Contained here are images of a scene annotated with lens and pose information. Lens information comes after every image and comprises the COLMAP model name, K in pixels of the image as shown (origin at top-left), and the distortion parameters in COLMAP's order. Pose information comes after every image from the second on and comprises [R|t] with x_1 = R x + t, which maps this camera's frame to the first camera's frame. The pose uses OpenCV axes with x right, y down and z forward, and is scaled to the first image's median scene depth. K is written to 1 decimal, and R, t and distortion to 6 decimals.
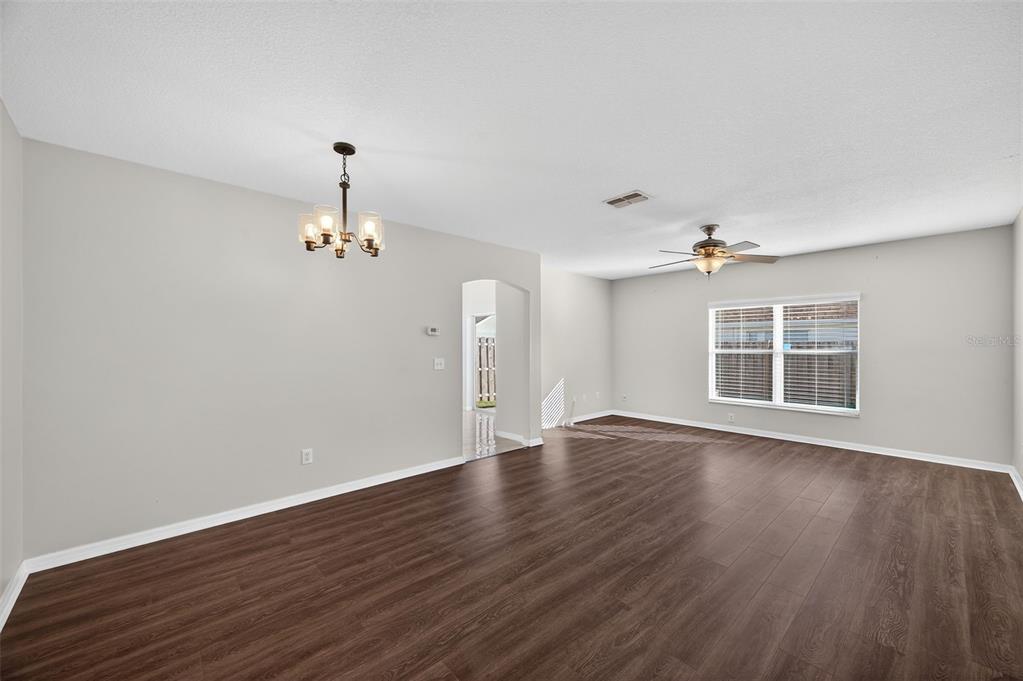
lens RADIAL K [[396.8, 0, 512.2], [0, 396.8, 341.1], [0, 0, 1]] dist [0.001922, 0.000493]
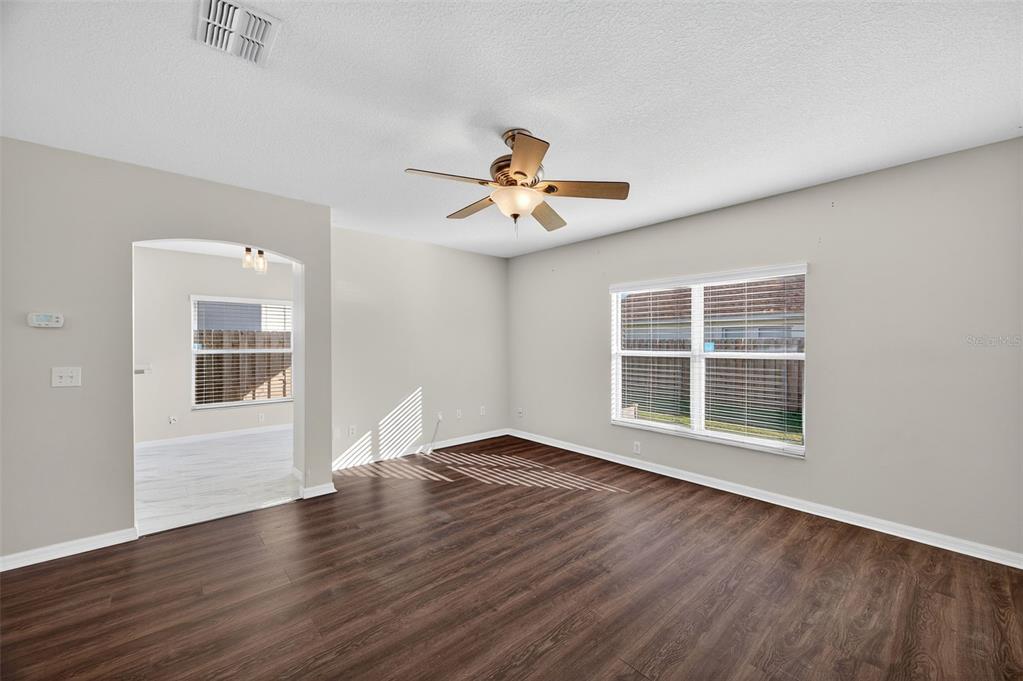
lens RADIAL K [[396.8, 0, 510.1], [0, 396.8, 347.0], [0, 0, 1]] dist [0.001922, 0.000493]
pose [[0.999900, 0.002561, -0.013921, 0.604067], [-0.002233, 0.999720, 0.023549, -0.001917], [0.013977, -0.023515, 0.999626, 0.535135]]
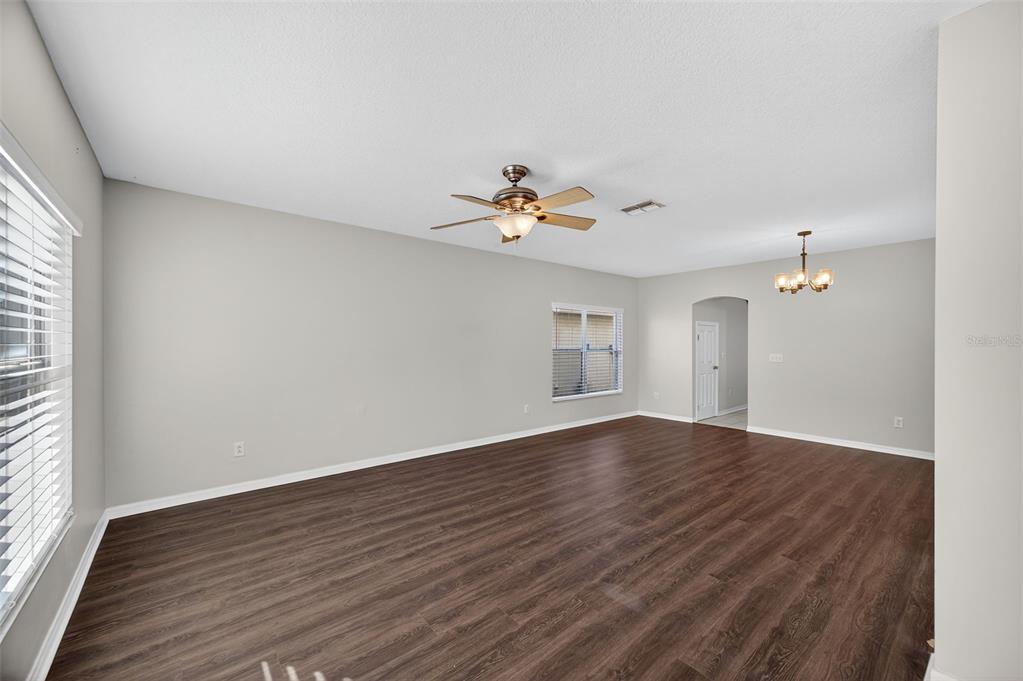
lens RADIAL K [[396.8, 0, 509.4], [0, 396.8, 340.8], [0, 0, 1]] dist [0.001922, 0.000493]
pose [[-0.998443, 0.001269, 0.055772, 0.573222], [0.000550, 0.999917, -0.012910, 0.015465], [-0.055784, -0.012859, -0.998360, 2.060815]]
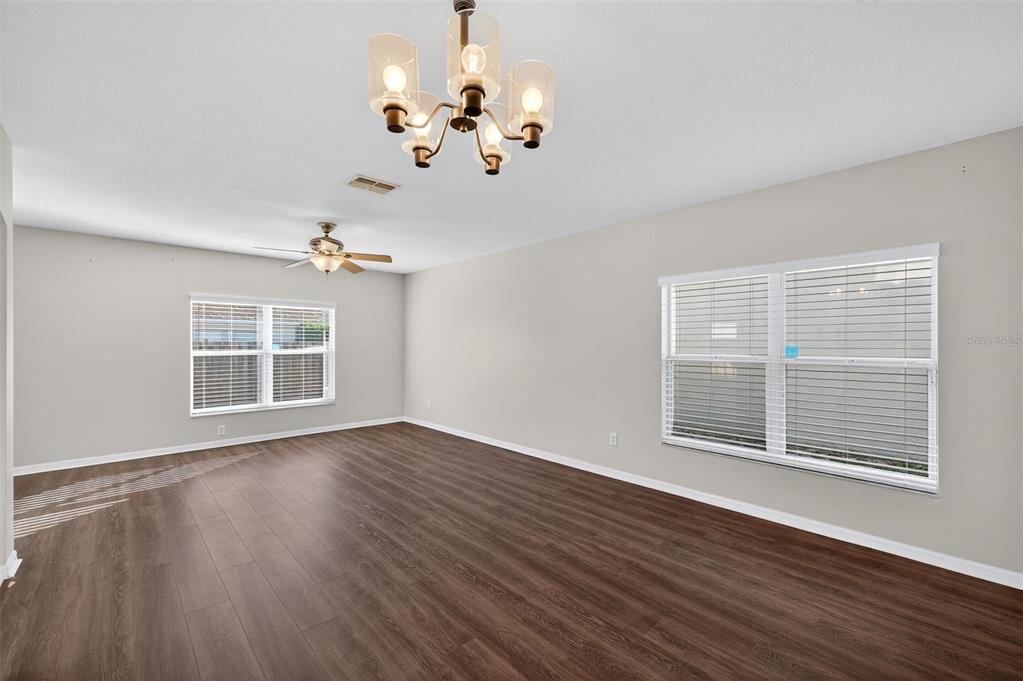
lens RADIAL K [[422.1, 0, 510.4], [0, 422.1, 342.7], [0, 0, 1]] dist [0.005905, -0.000650]
pose [[-0.010194, 0.003604, 0.999942, -0.665376], [-0.008354, 0.999958, -0.003689, 0.002710], [-0.999913, -0.008391, -0.010164, 0.686869]]
